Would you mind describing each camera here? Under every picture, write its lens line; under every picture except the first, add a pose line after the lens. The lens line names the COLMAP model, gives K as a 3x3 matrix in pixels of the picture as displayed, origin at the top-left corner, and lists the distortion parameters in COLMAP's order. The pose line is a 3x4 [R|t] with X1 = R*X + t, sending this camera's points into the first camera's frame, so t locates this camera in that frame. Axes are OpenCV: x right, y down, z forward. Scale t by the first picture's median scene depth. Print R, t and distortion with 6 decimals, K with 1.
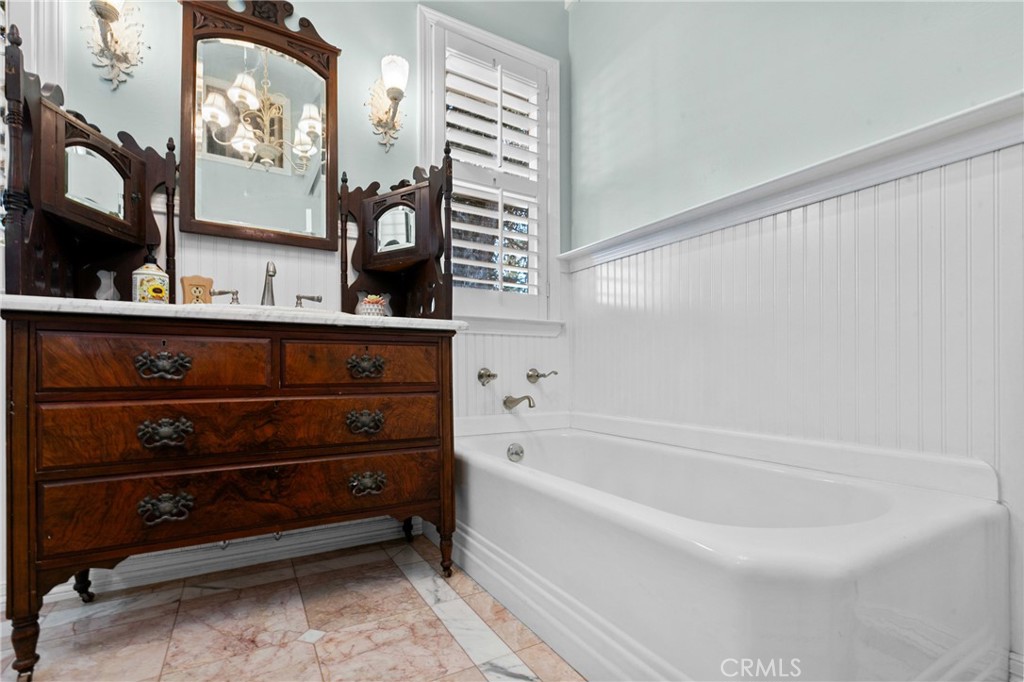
lens RADIAL K [[464.3, 0, 499.9], [0, 464.3, 373.3], [0, 0, 1]] dist [0.003039, -0.001506]
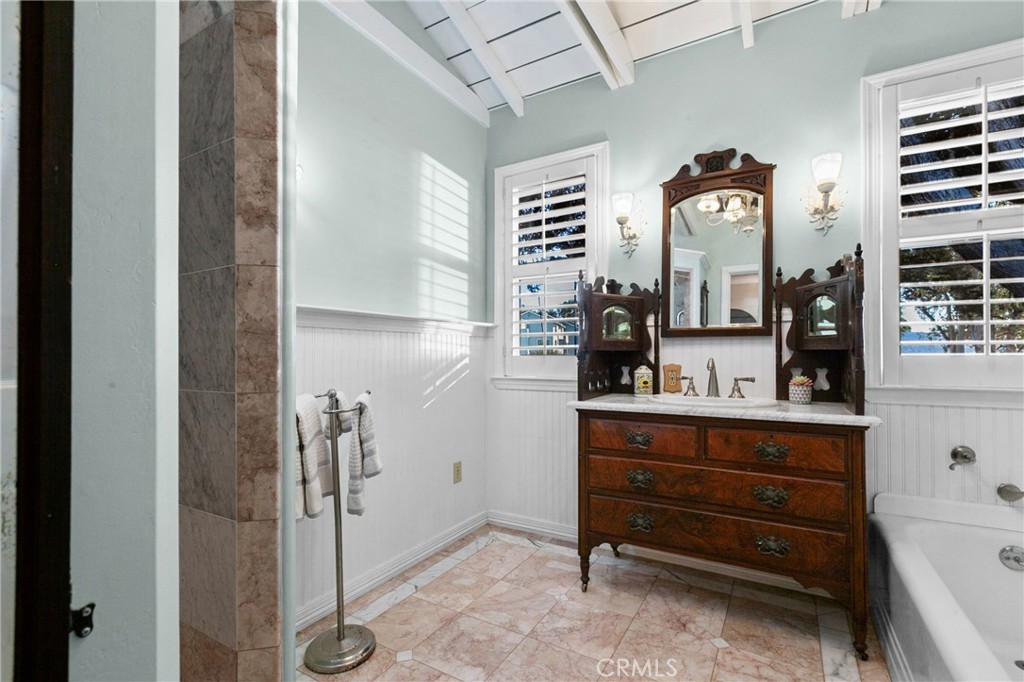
lens RADIAL K [[464.3, 0, 514.1], [0, 464.3, 347.3], [0, 0, 1]] dist [0.003039, -0.001506]
pose [[0.504360, -0.007741, -0.863459, 0.449413], [0.001457, 0.999966, -0.008114, -0.288291], [0.863492, 0.002834, 0.504354, -0.231851]]
